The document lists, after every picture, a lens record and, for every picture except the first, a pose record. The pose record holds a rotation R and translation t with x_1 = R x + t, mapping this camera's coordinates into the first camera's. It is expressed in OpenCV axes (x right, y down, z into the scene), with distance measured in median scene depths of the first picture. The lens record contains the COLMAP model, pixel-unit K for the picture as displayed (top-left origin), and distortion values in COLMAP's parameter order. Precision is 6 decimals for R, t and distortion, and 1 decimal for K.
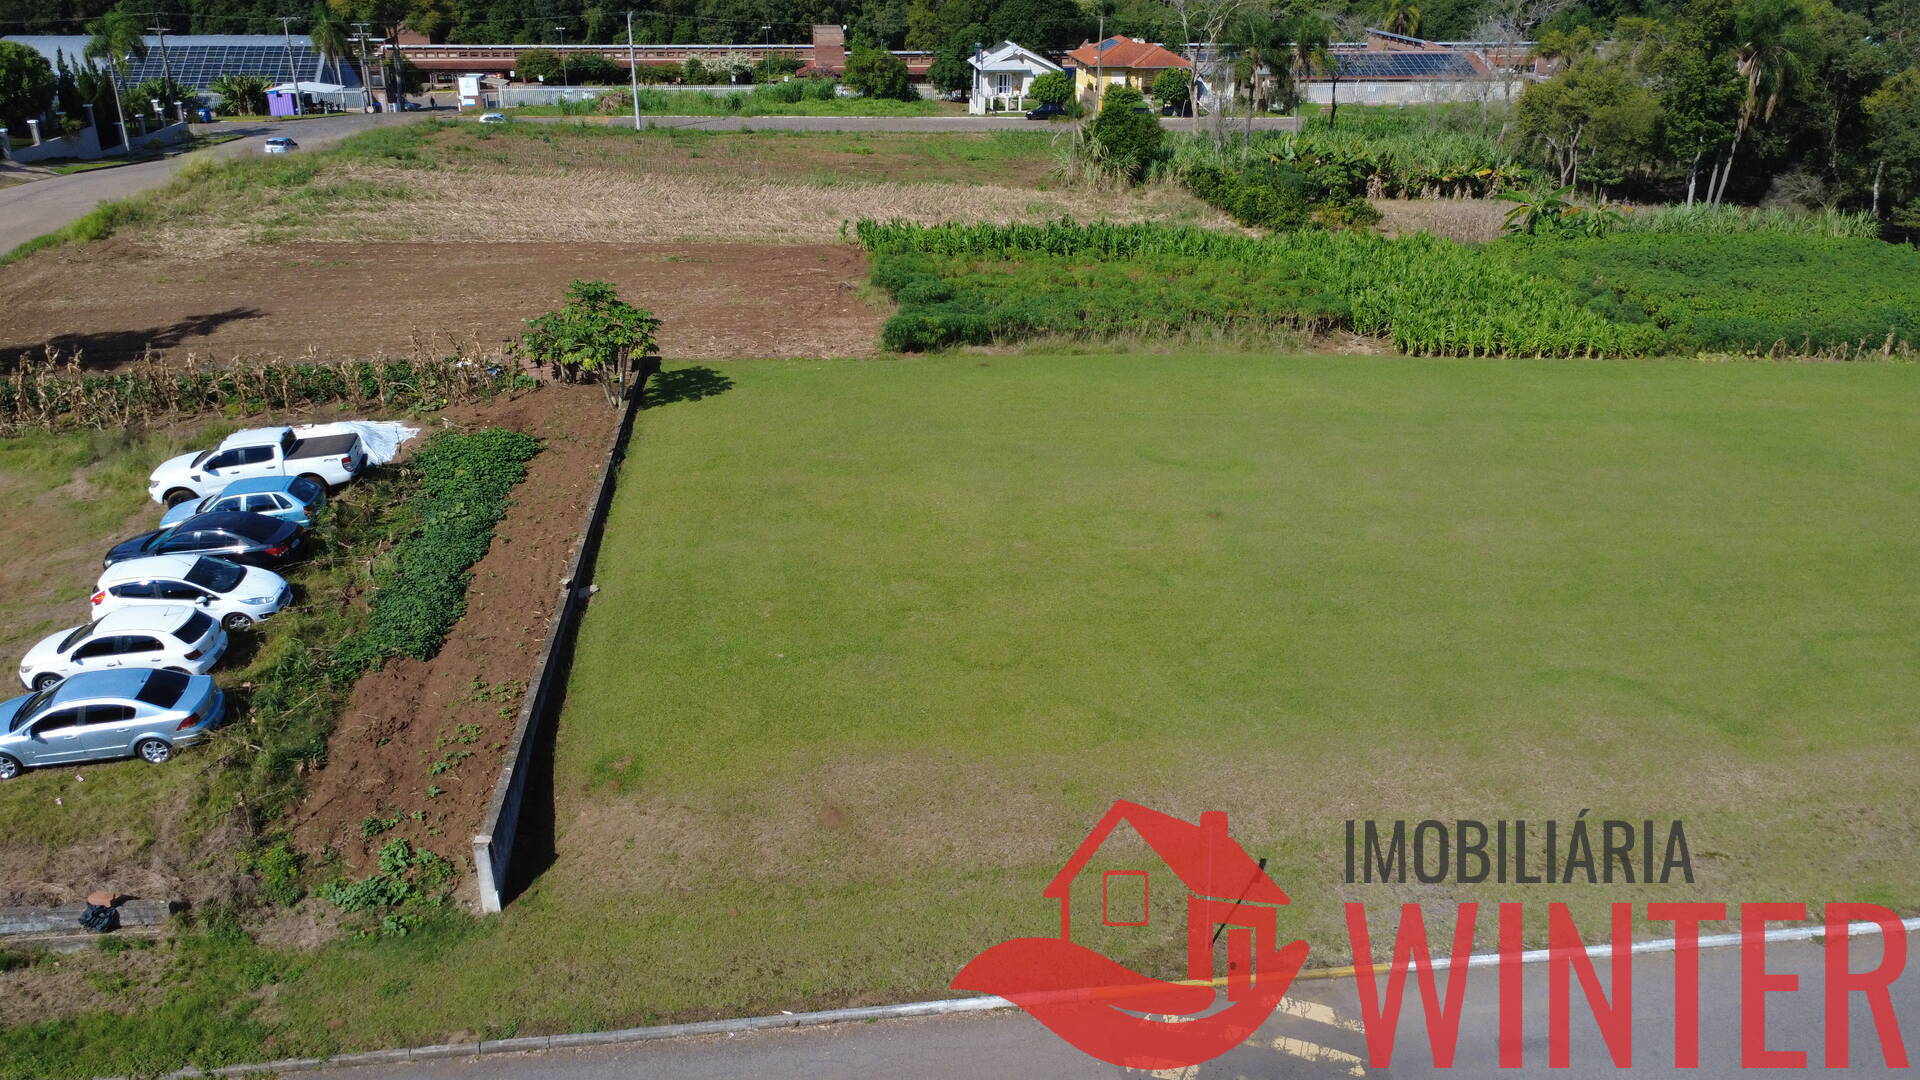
lens RADIAL K [[1478.7, 0, 959.8], [0, 1478.7, 493.3], [0, 0, 1]] dist [0.007013, -0.004571]
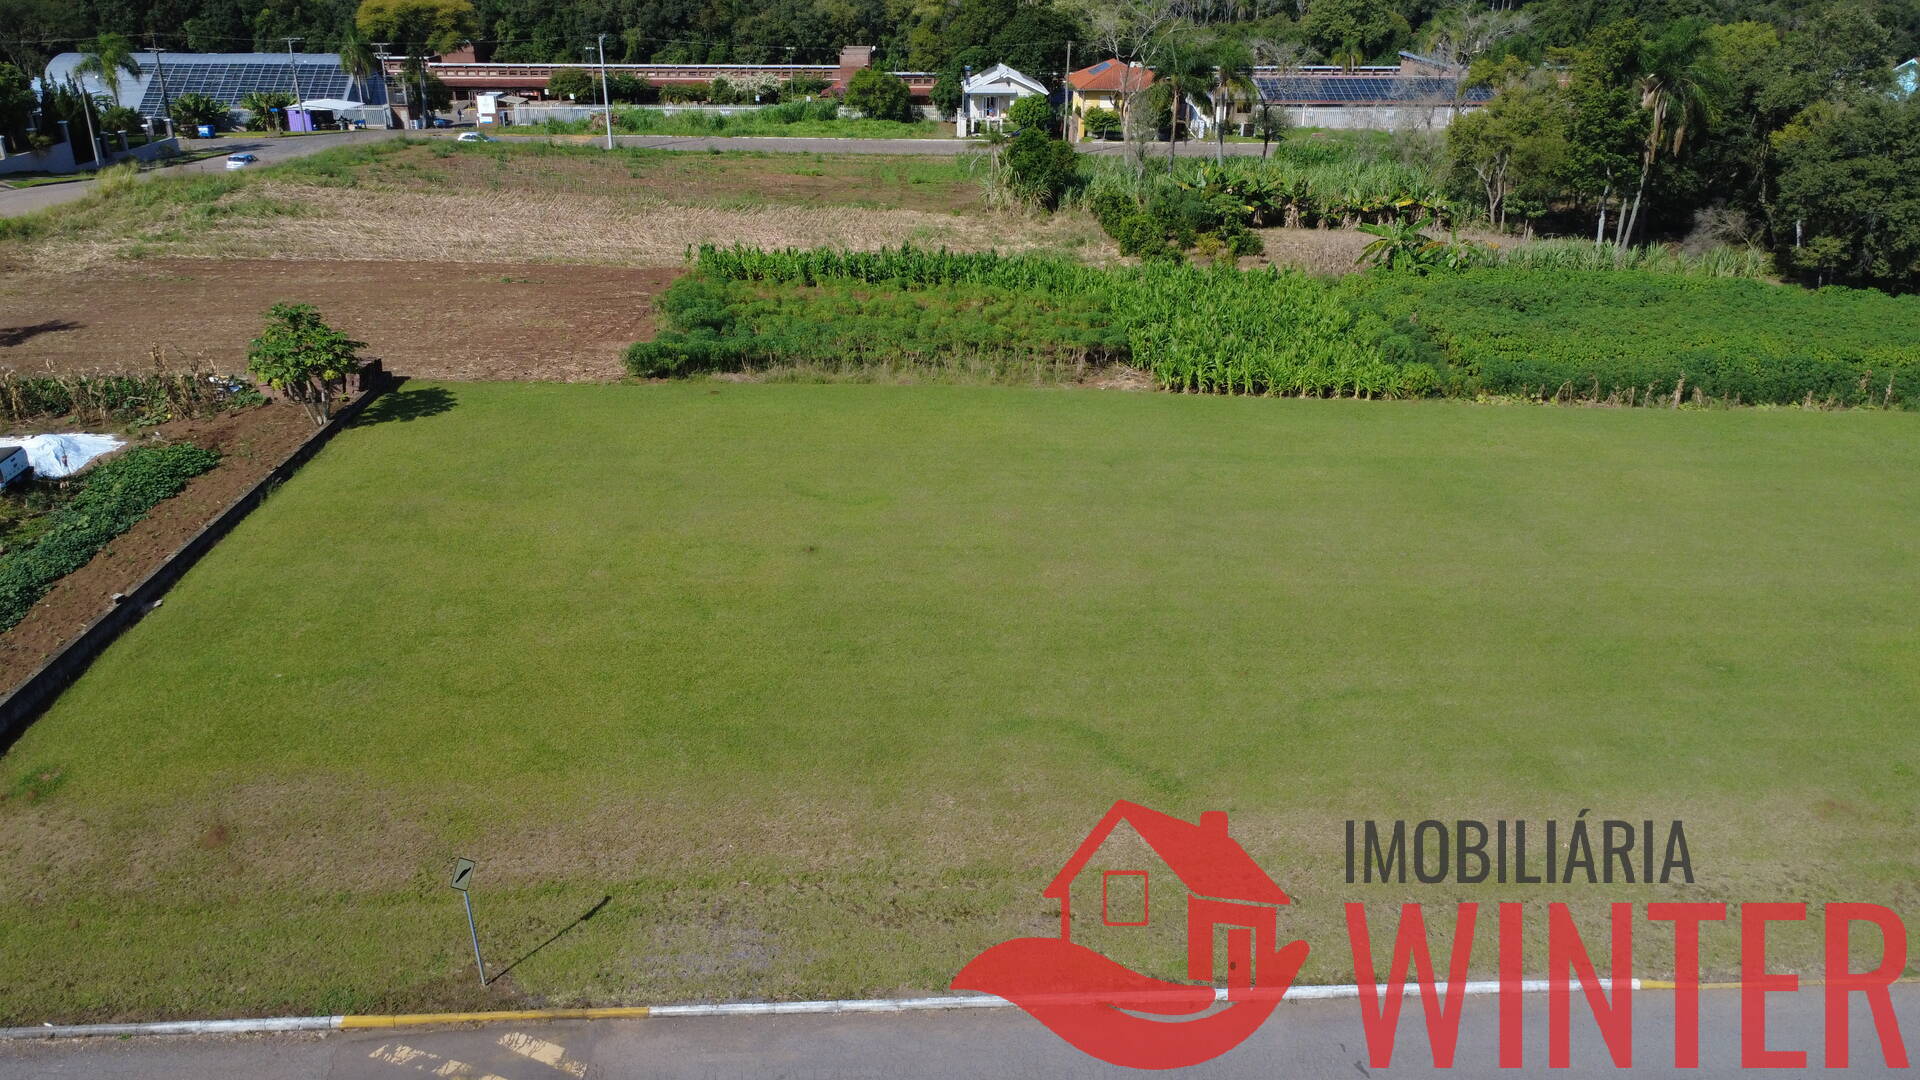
lens RADIAL K [[1441.2, 0, 957.0], [0, 1441.2, 539.4], [0, 0, 1]] dist [0.008546, -0.008099]
pose [[0.996854, 0.030426, -0.073189, 0.130419], [-0.028601, 0.999257, 0.025848, -0.007911], [0.073921, -0.023674, 0.996983, 0.008963]]
